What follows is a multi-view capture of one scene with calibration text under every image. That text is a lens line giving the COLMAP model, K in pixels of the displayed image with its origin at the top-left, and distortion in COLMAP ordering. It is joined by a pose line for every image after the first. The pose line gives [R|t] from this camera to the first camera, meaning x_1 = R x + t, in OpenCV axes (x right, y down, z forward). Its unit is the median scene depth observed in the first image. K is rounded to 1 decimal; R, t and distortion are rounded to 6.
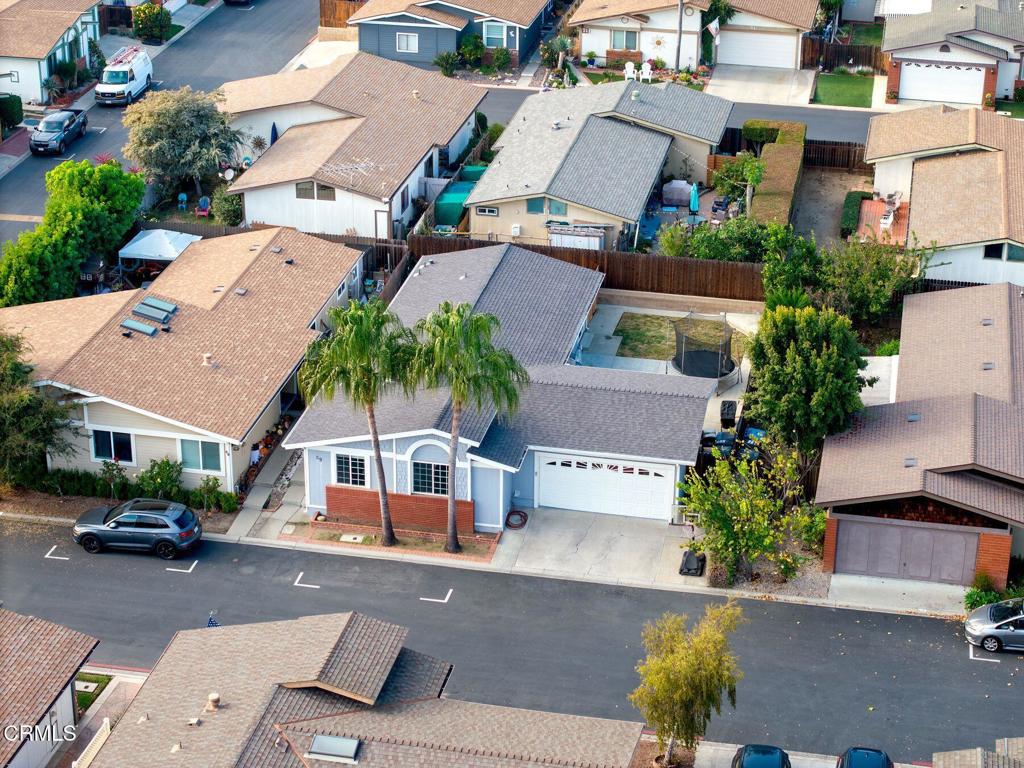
lens RADIAL K [[2070.8, 0, 512.0], [0, 2070.8, 384.0], [0, 0, 1]] dist [-0.129811, 0.135709]
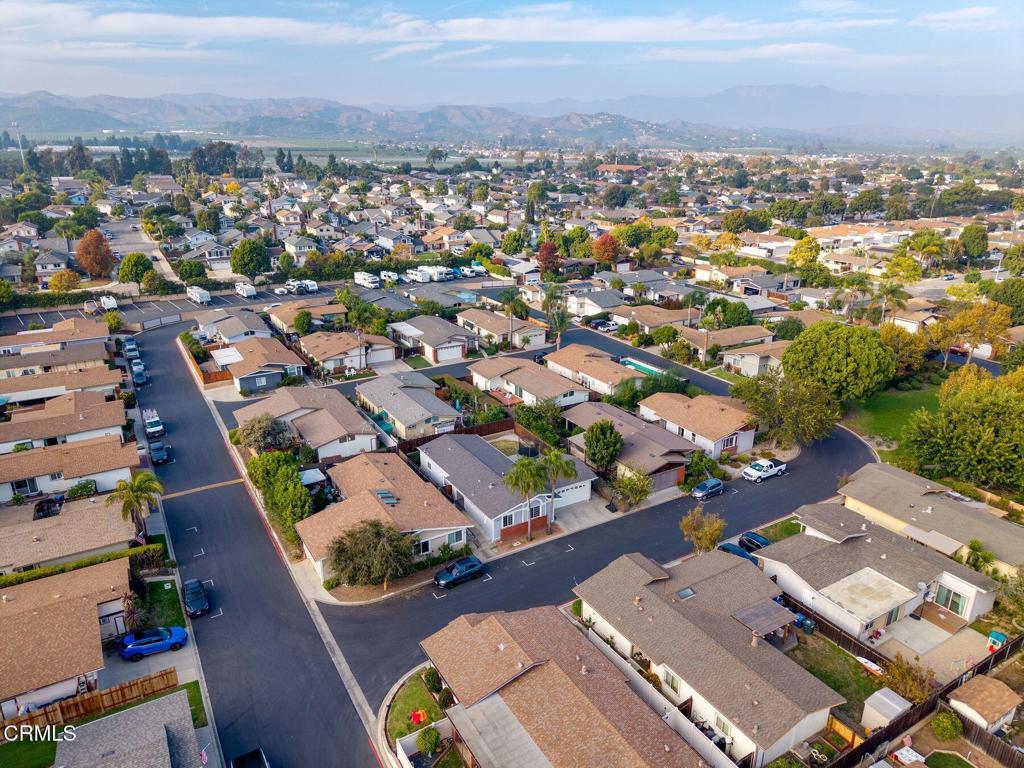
lens RADIAL K [[680.0, 0, 512.0], [0, 680.0, 384.0], [0, 0, 1]] dist [0.057585, -0.095967]
pose [[0.735428, -0.231387, 0.636872, -0.599262], [0.287633, 0.957611, 0.015774, -0.143262], [-0.613525, 0.171585, 0.770809, 0.258565]]
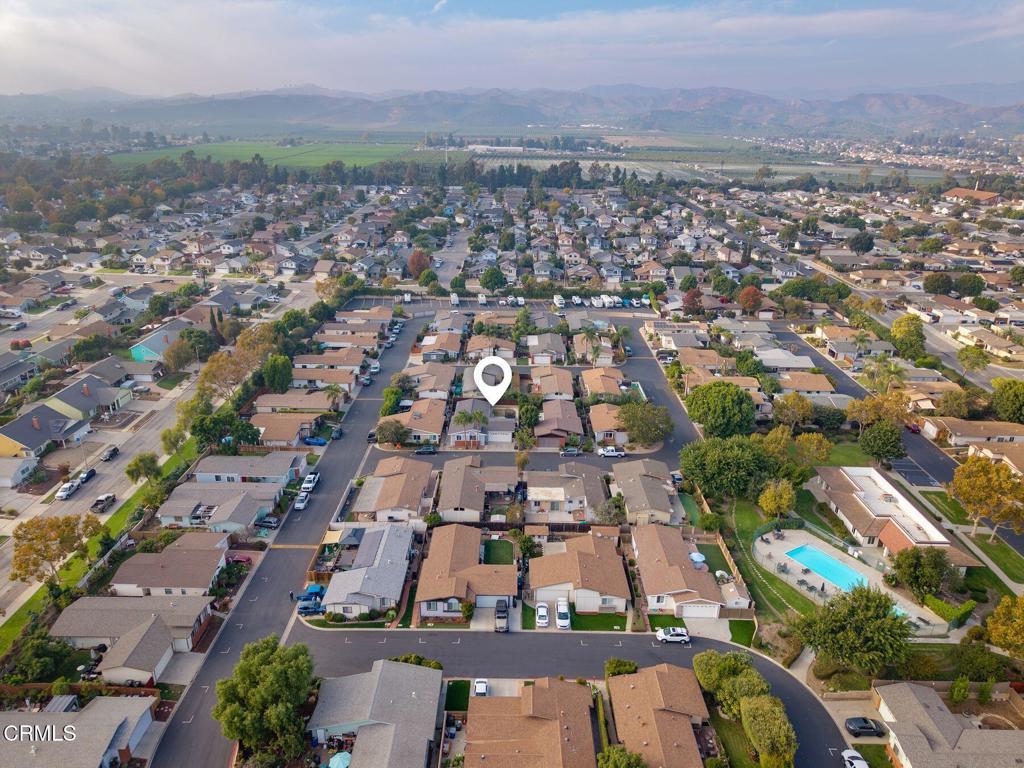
lens RADIAL K [[680.0, 0, 512.0], [0, 680.0, 384.0], [0, 0, 1]] dist [0.057585, -0.095967]
pose [[0.980839, -0.067314, 0.182820, -0.275210], [0.079966, 0.994822, -0.062727, 0.021750], [-0.177651, 0.076144, 0.981143, -0.994881]]
